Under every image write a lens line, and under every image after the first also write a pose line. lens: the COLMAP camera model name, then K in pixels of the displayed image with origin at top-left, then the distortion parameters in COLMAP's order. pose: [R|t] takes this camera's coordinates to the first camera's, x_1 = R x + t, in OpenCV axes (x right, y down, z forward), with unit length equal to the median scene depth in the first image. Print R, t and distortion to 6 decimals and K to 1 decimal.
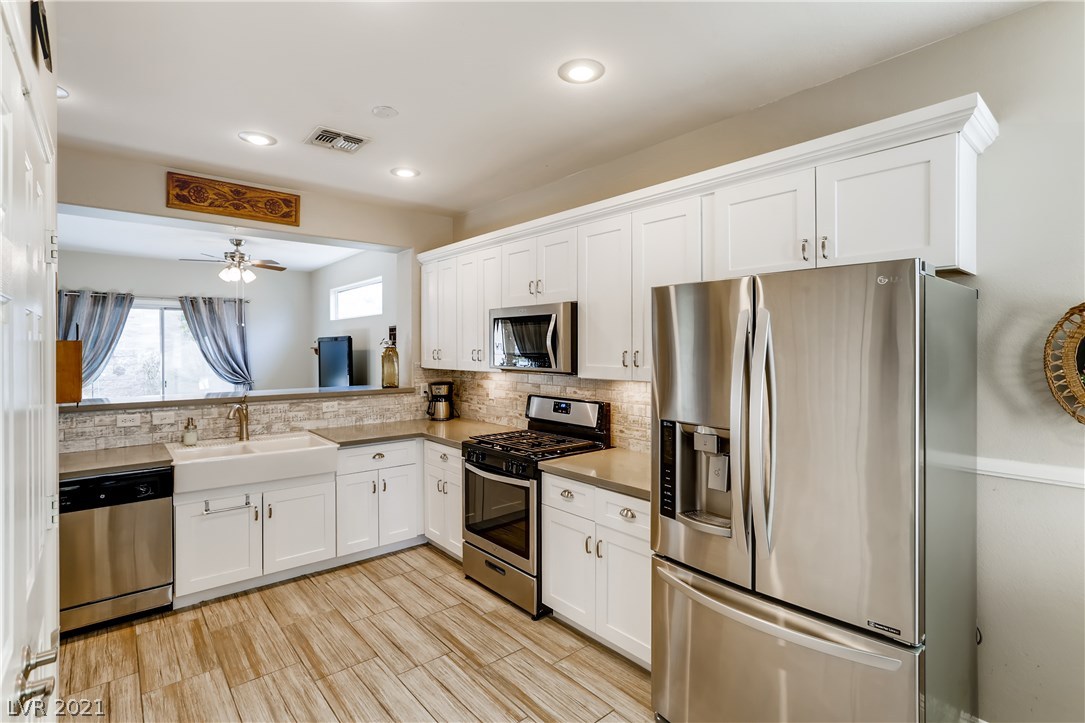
lens RADIAL K [[518.5, 0, 543.3], [0, 518.5, 350.8], [0, 0, 1]] dist [-0.040389, 0.025288]
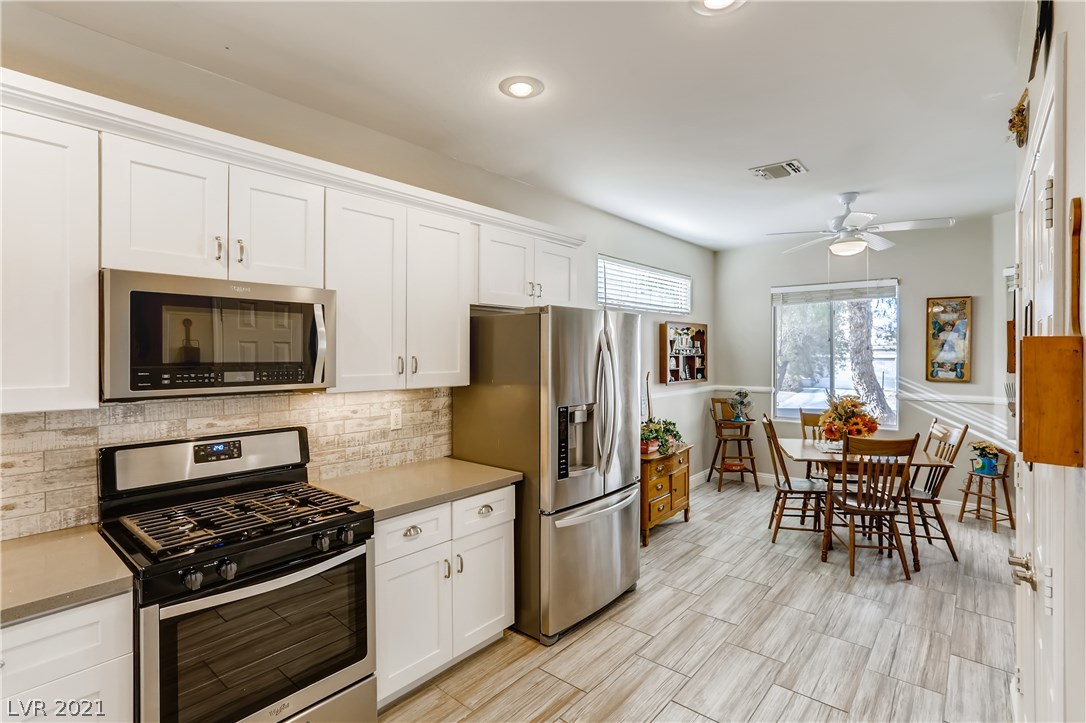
lens RADIAL K [[519.0, 0, 543.8], [0, 519.0, 350.8], [0, 0, 1]] dist [-0.040389, 0.025288]
pose [[-0.160735, 0.002475, 0.986995, -0.596217], [0.004415, 0.999989, -0.001788, -0.005710], [-0.986988, 0.004070, -0.160744, 0.691886]]
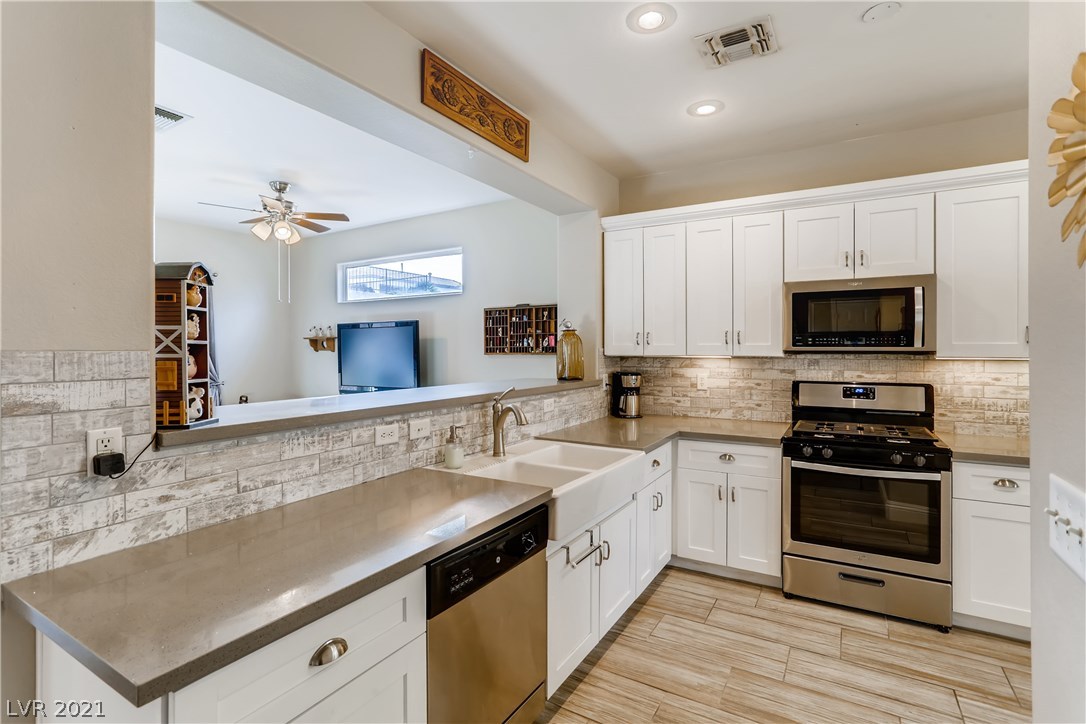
lens RADIAL K [[519.0, 0, 543.8], [0, 519.0, 351.3], [0, 0, 1]] dist [-0.040389, 0.025288]
pose [[0.947902, -0.003950, 0.318537, -0.746479], [0.003998, 0.999992, 0.000502, 0.032320], [-0.318537, 0.000798, 0.947910, 0.309790]]
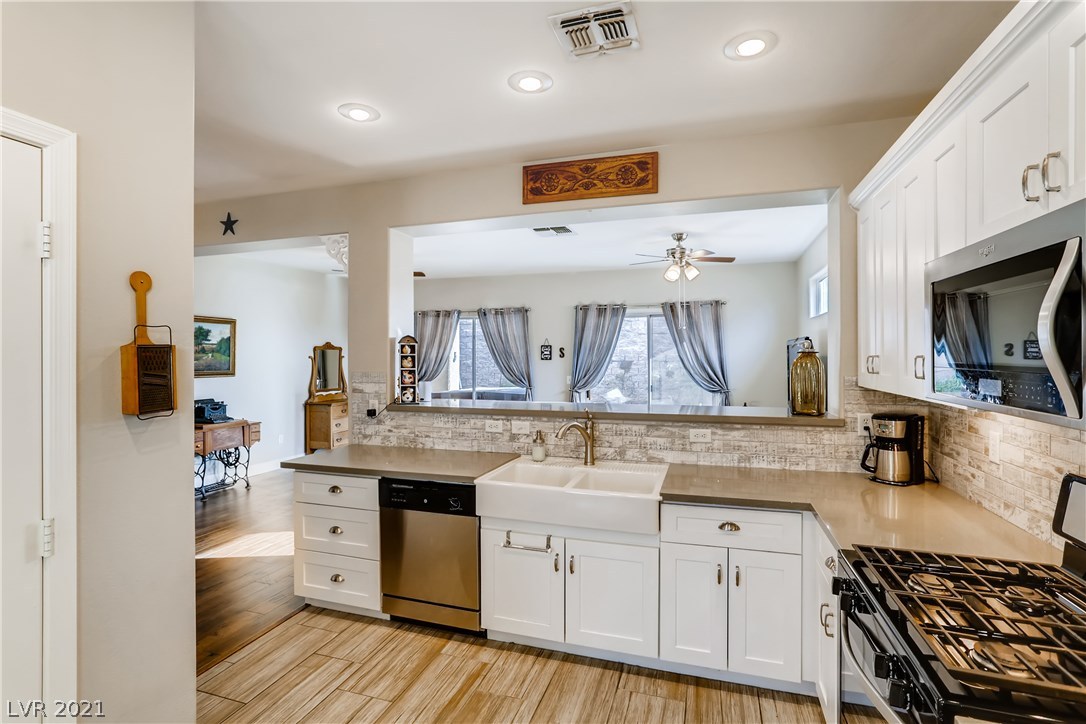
lens RADIAL K [[523.3, 0, 541.0], [0, 523.3, 357.0], [0, 0, 1]] dist [-0.044989, 0.026606]
pose [[0.520357, 0.002791, -0.853945, 0.096878], [-0.002106, 0.999996, 0.001985, -0.001150], [0.853947, 0.000765, 0.520360, 0.490844]]
